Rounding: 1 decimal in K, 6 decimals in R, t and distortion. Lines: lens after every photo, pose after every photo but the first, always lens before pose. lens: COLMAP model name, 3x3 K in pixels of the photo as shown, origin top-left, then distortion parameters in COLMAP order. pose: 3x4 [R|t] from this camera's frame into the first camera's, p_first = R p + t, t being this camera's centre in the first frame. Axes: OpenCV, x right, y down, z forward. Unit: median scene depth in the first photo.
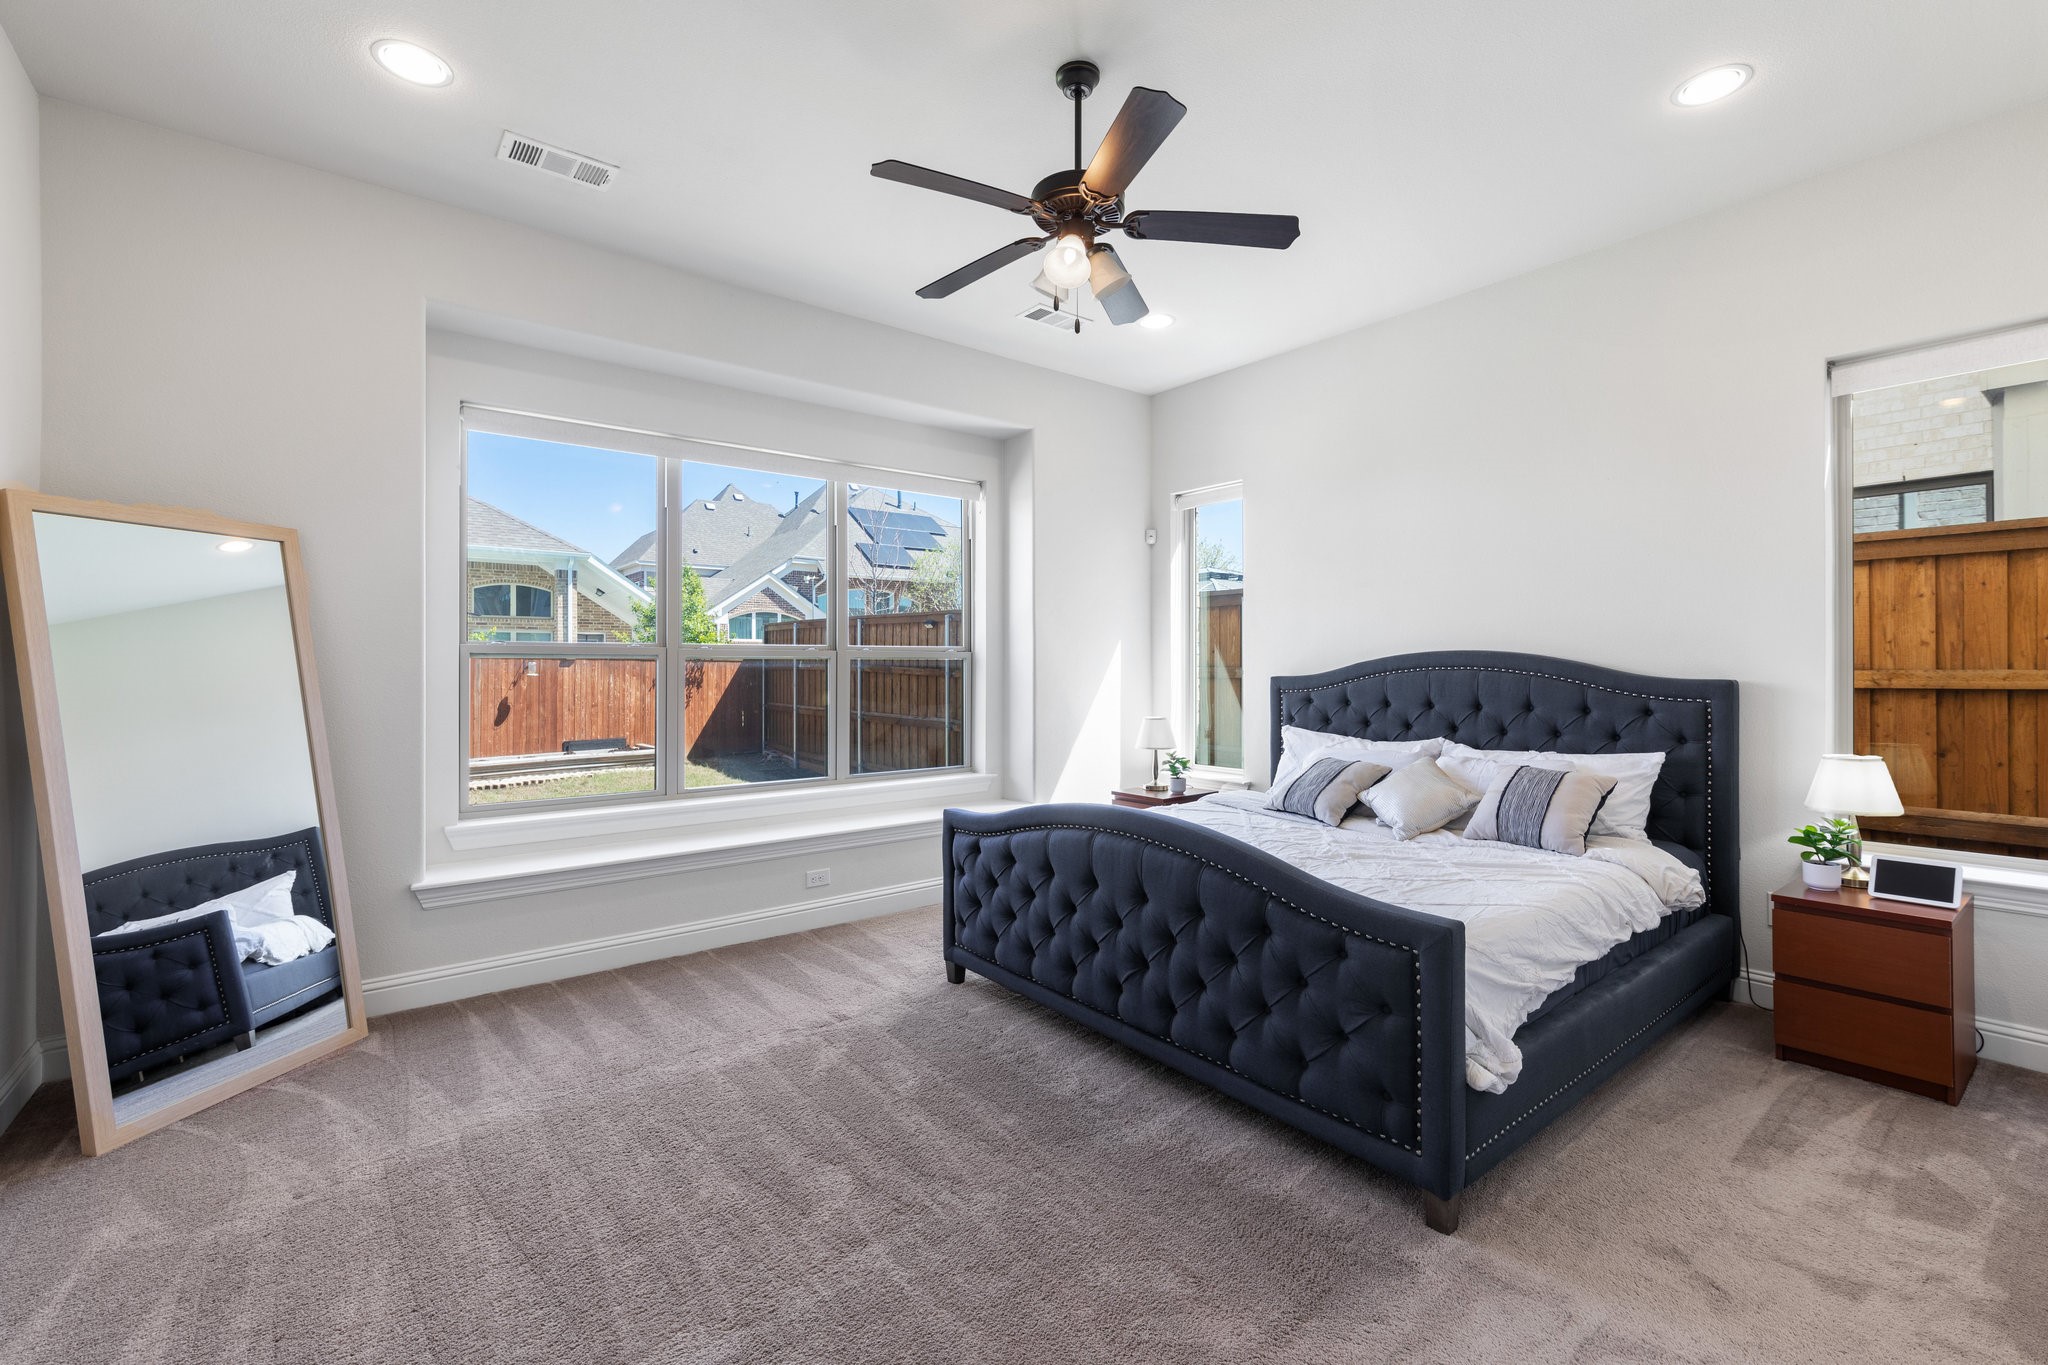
lens RADIAL K [[892.0, 0, 1028.3], [0, 892.0, 663.9], [0, 0, 1]] dist [0.002733, 0.000212]
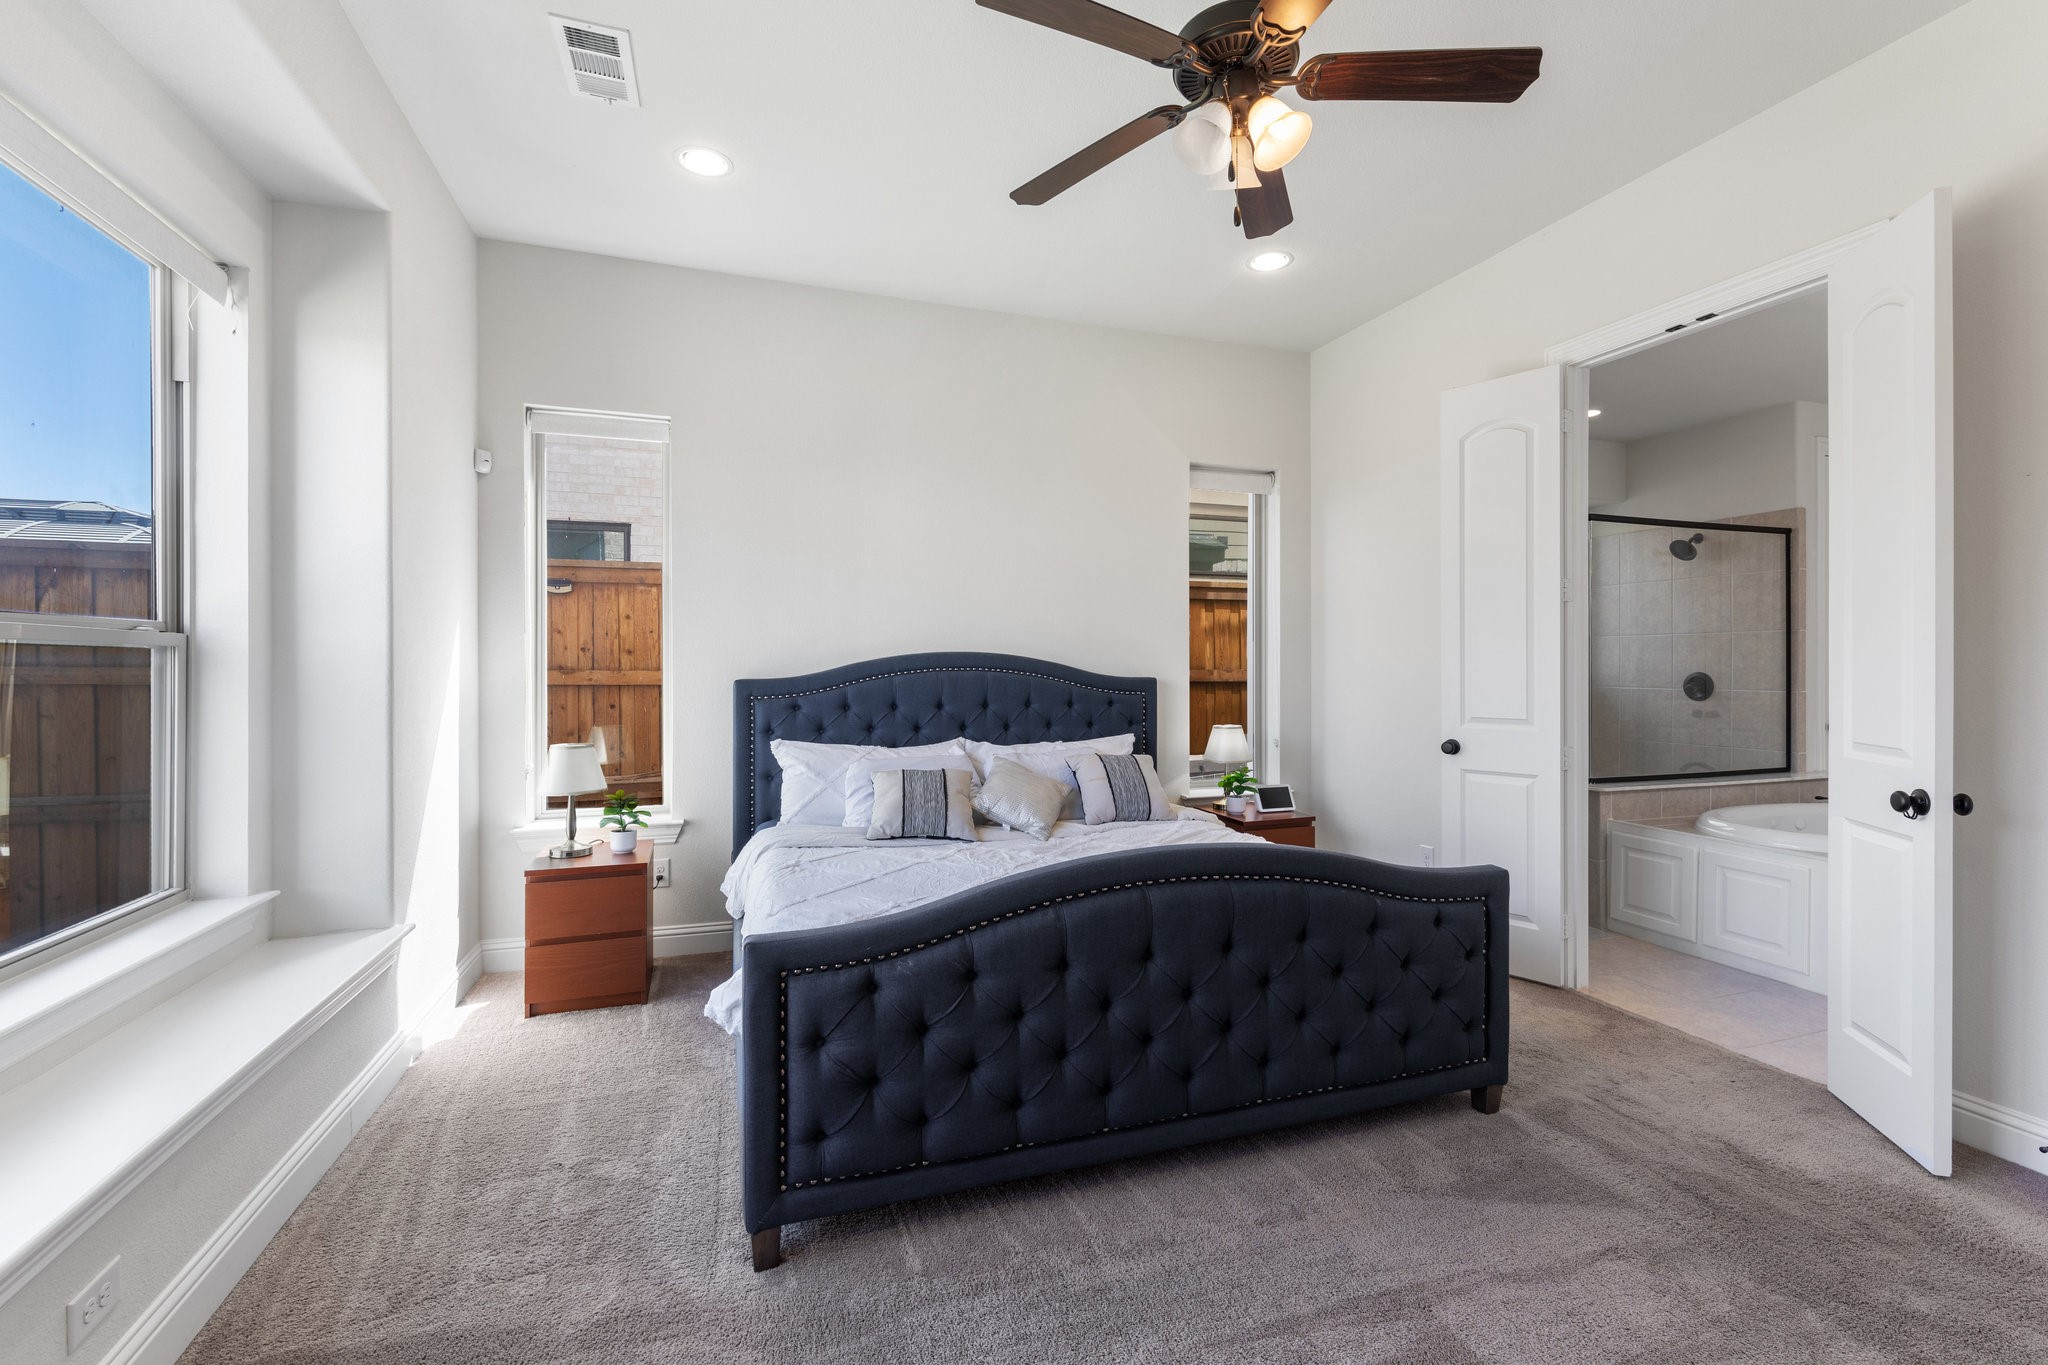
lens RADIAL K [[892.0, 0, 1028.3], [0, 892.0, 663.9], [0, 0, 1]] dist [0.002733, 0.000212]
pose [[0.318178, 0.003326, 0.948025, -0.429244], [-0.002129, 0.999994, -0.002794, 0.002015], [-0.948029, -0.001129, 0.318183, 0.547629]]
